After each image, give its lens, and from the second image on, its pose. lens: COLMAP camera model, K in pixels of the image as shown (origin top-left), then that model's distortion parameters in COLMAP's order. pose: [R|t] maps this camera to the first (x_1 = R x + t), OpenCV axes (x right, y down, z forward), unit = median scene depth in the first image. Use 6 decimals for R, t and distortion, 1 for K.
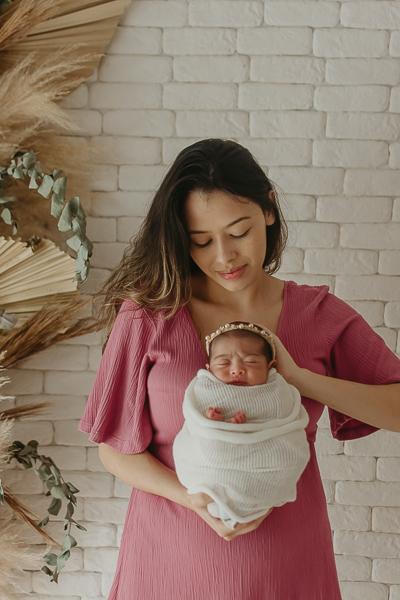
lens RADIAL K [[857.8, 0, 200.0], [0, 857.8, 300.0], [0, 0, 1]] dist [-0.030718, 0.020095]
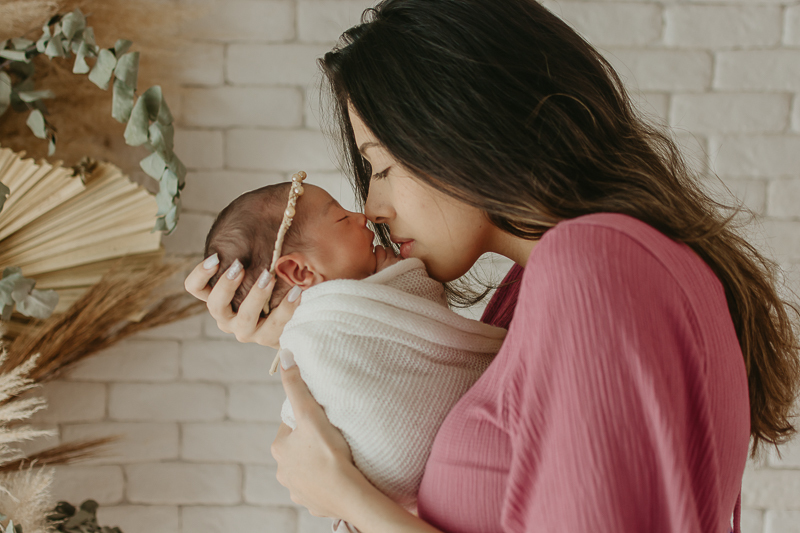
lens RADIAL K [[1143.7, 0, 400.0], [0, 1143.7, 266.5], [0, 0, 1]] dist [-0.030718, 0.020095]
pose [[0.997929, -0.014352, 0.062709, -0.027277], [0.014215, 0.999895, 0.002635, 0.001444], [-0.062740, -0.001738, 0.998028, 0.200128]]
